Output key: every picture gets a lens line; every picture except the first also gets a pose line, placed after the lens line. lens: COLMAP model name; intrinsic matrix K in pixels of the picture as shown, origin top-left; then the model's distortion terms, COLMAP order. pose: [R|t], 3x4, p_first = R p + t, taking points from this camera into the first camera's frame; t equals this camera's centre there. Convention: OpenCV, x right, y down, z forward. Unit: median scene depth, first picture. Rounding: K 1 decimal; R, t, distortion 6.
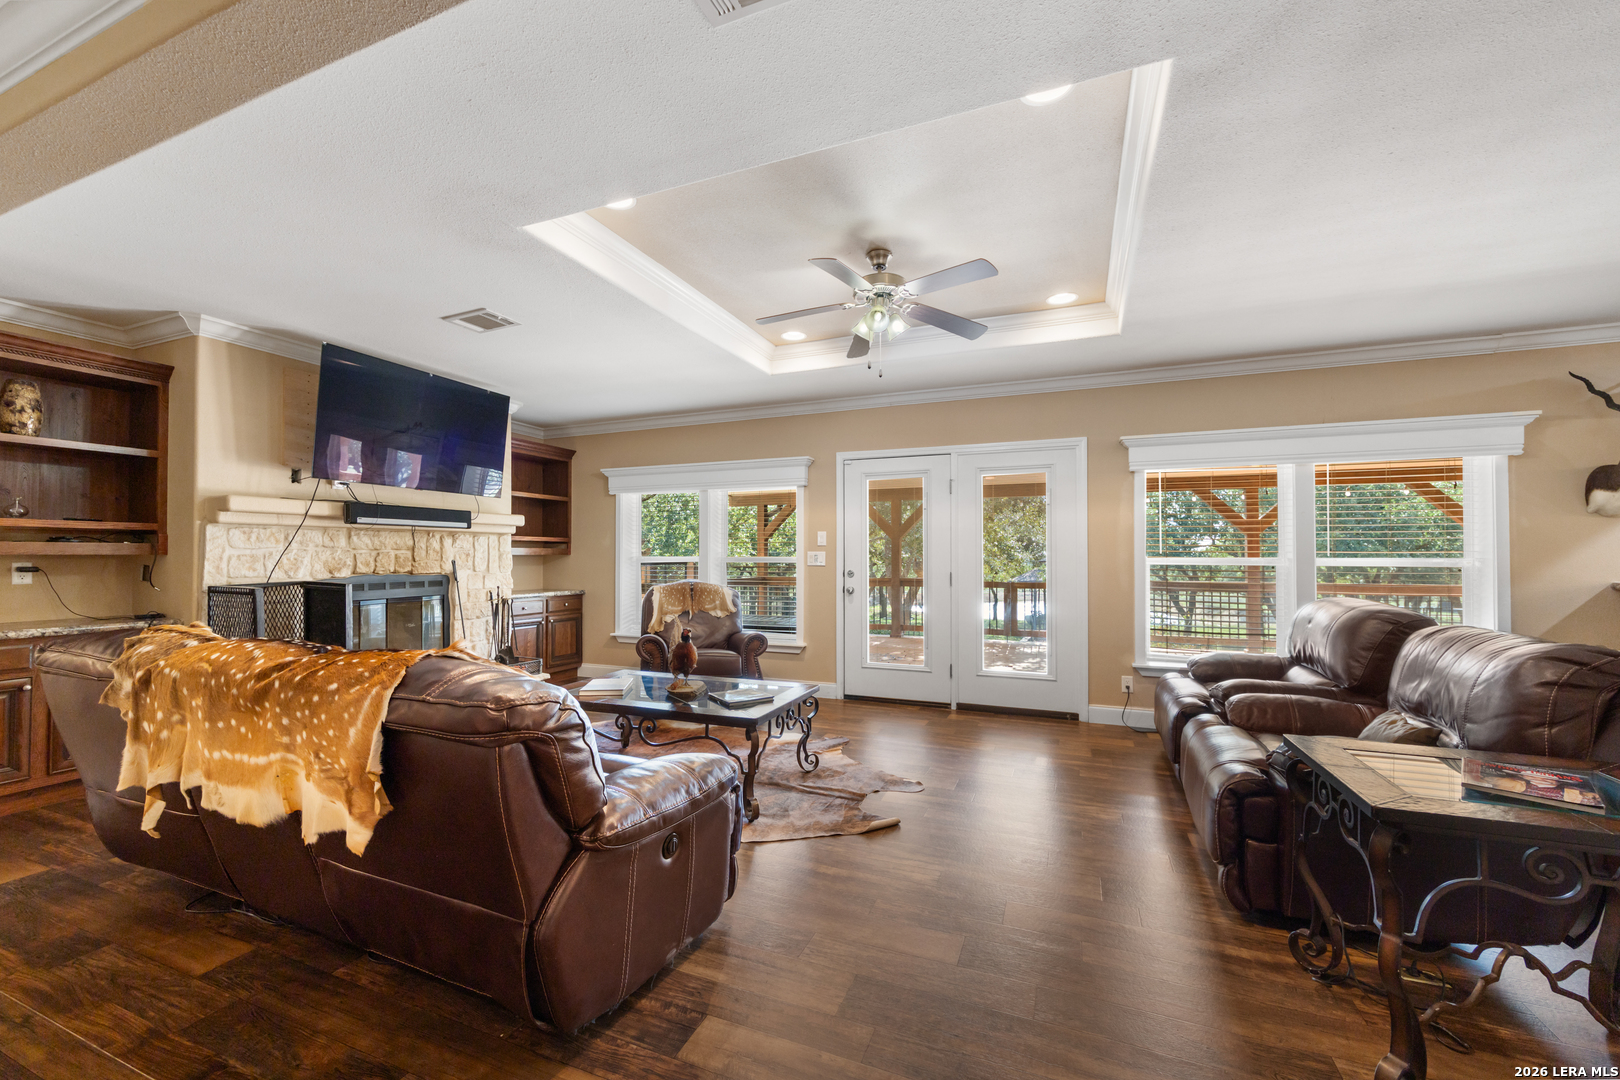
lens RADIAL K [[661.5, 0, 811.7], [0, 661.5, 543.4], [0, 0, 1]] dist [0.004332, 0.001230]
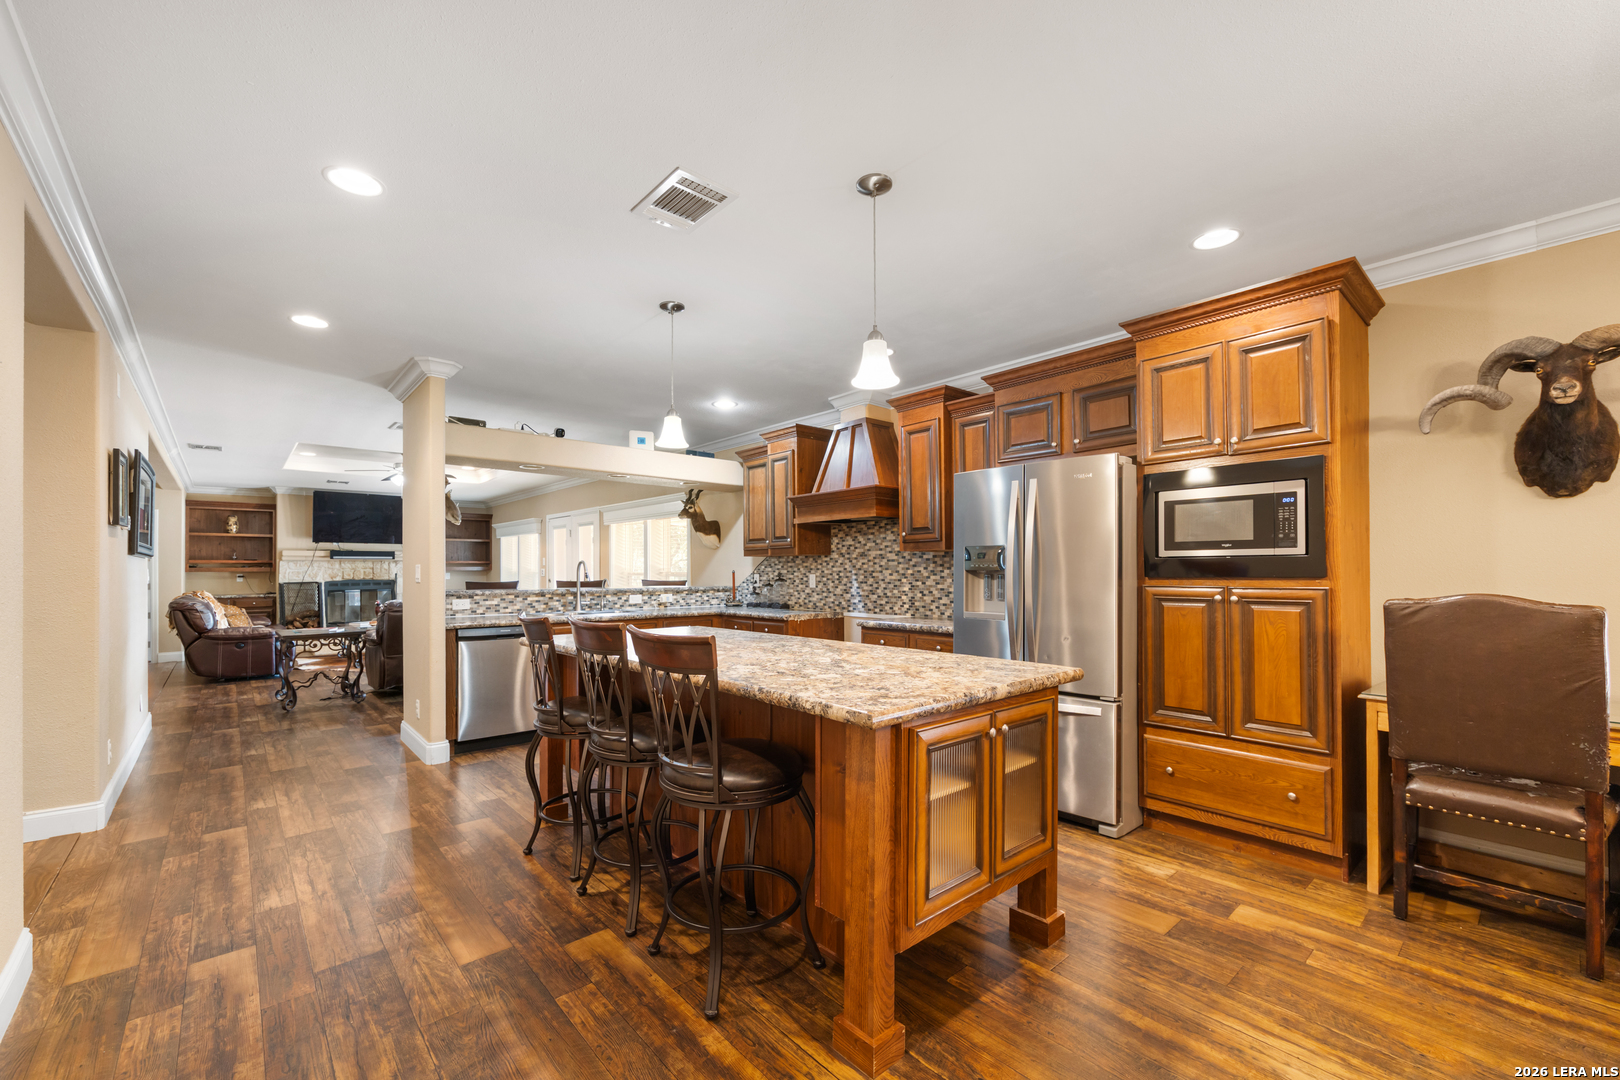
lens RADIAL K [[661.5, 0, 799.9], [0, 661.5, 570.3], [0, 0, 1]] dist [0.004332, 0.001230]
pose [[0.895587, -0.007319, -0.444825, 2.160857], [0.013796, 0.999841, 0.011325, 0.010565], [0.444672, -0.016279, 0.895546, -0.503543]]
